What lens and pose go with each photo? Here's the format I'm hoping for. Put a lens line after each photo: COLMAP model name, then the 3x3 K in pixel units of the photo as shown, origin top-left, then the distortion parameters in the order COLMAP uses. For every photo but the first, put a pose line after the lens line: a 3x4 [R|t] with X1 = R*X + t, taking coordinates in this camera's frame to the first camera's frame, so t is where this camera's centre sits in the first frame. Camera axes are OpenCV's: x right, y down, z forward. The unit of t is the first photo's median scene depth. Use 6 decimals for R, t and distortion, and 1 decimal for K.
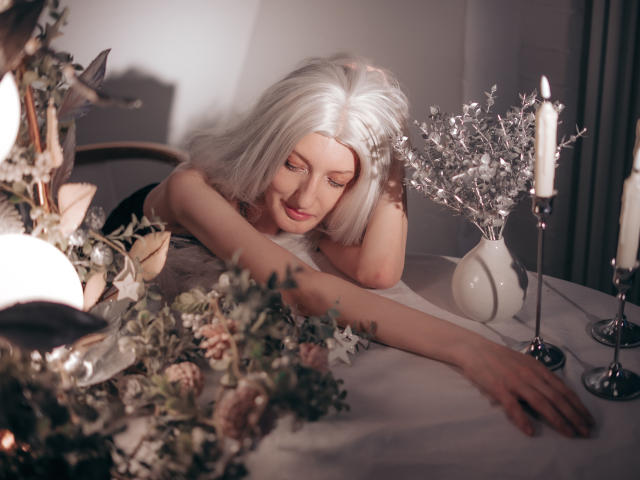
lens RADIAL K [[1211.8, 0, 321.1], [0, 1211.8, 245.1], [0, 0, 1]] dist [-0.116777, 0.000000]
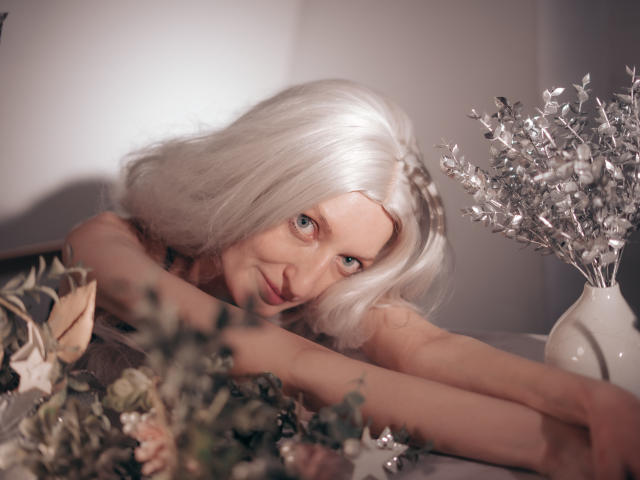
lens RADIAL K [[1200.4, 0, 313.2], [0, 1200.4, 232.1], [0, 0, 1]] dist [-0.115706, 0.000000]
pose [[0.995996, -0.050126, -0.074017, 0.037848], [0.038116, 0.987089, -0.155574, 0.064948], [0.080859, 0.152130, 0.985047, 0.370579]]
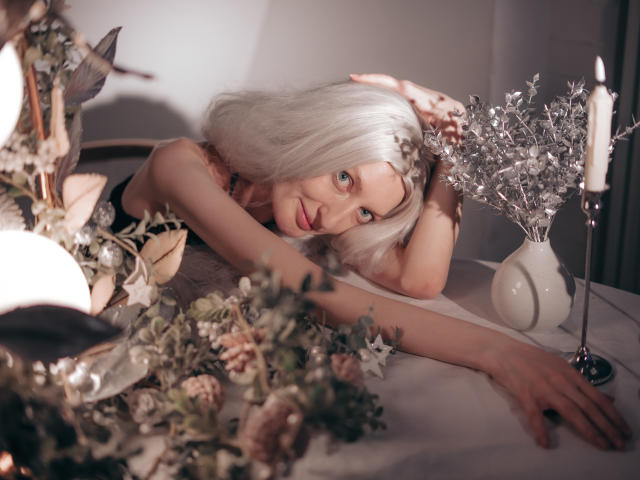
lens RADIAL K [[1211.8, 0, 322.7], [0, 1211.8, 242.3], [0, 0, 1]] dist [-0.116777, 0.000000]
pose [[0.999963, 0.004124, 0.007521, -0.029327], [-0.004039, 0.999928, -0.011327, 0.007786], [-0.007567, 0.011296, 0.999908, 0.095237]]
